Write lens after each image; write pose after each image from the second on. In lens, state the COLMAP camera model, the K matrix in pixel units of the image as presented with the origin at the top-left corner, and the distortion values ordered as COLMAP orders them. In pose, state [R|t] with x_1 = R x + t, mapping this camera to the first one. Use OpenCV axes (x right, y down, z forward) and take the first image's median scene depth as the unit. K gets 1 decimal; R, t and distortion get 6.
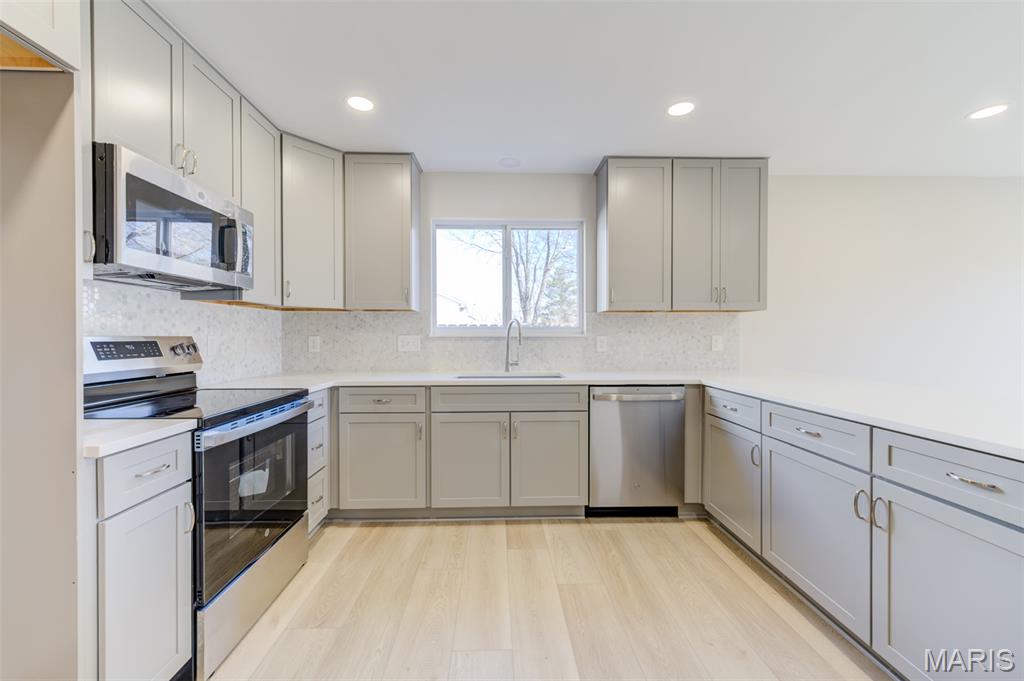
lens RADIAL K [[398.1, 0, 511.6], [0, 398.1, 338.3], [0, 0, 1]] dist [0.008251, -0.003370]
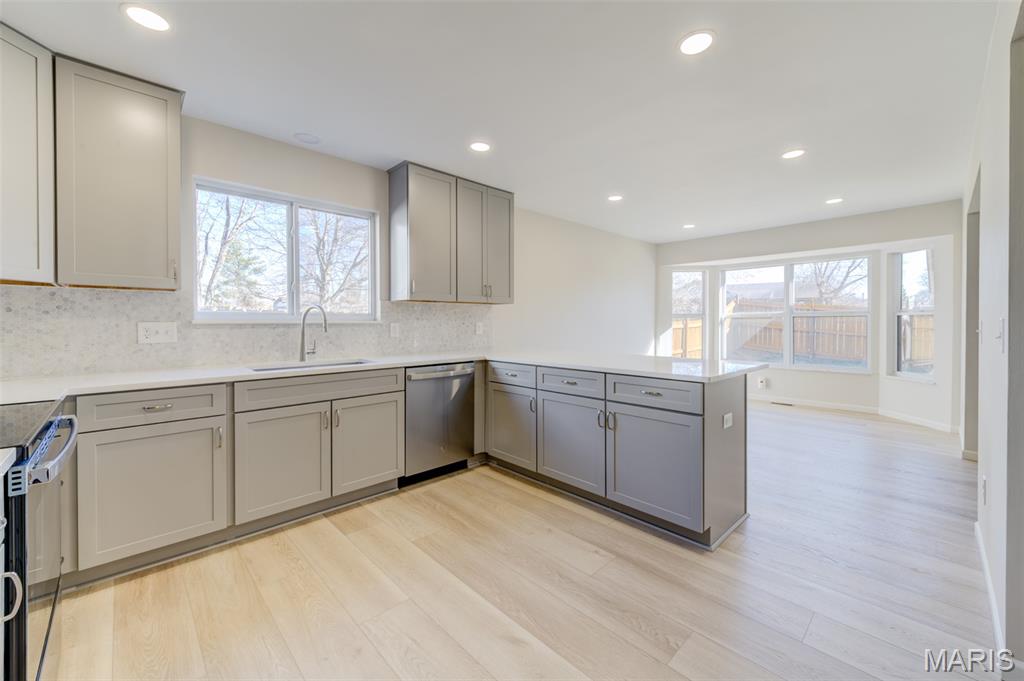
lens RADIAL K [[398.1, 0, 514.9], [0, 398.1, 323.5], [0, 0, 1]] dist [0.008251, -0.003370]
pose [[0.745706, -0.002168, 0.666272, -0.314645], [0.004626, 0.999987, -0.001924, 0.000001], [-0.666259, 0.004517, 0.745707, -0.030188]]
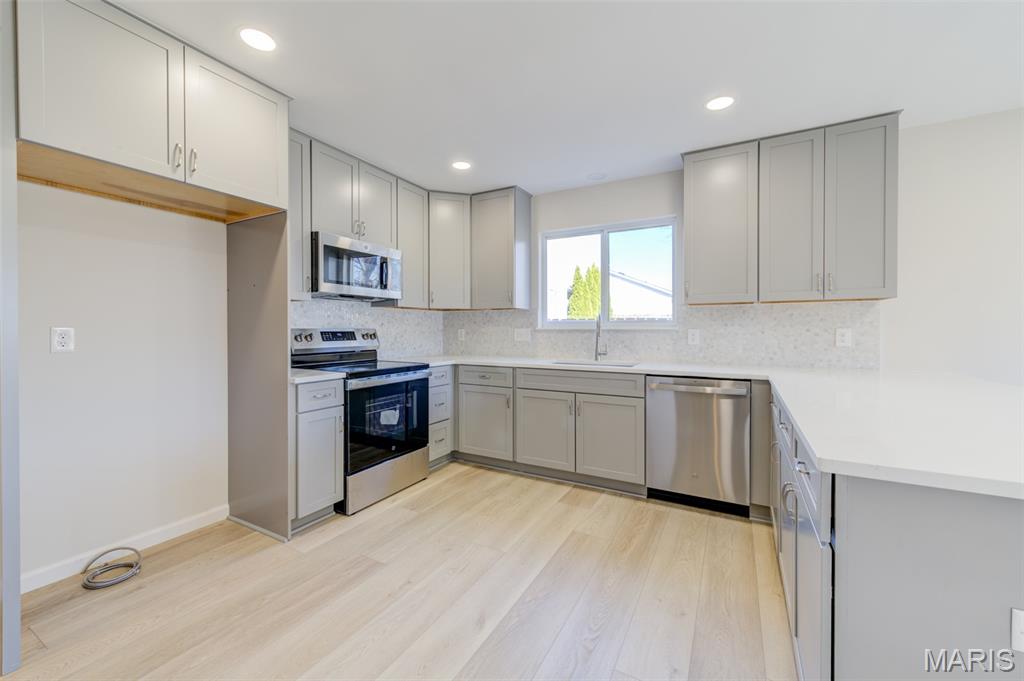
lens RADIAL K [[398.1, 0, 518.5], [0, 398.1, 332.5], [0, 0, 1]] dist [0.008251, -0.003370]
pose [[0.867409, 0.005625, -0.497564, 0.431034], [-0.004701, 0.999984, 0.003110, 0.002234], [0.497574, -0.000359, 0.867422, -0.111345]]
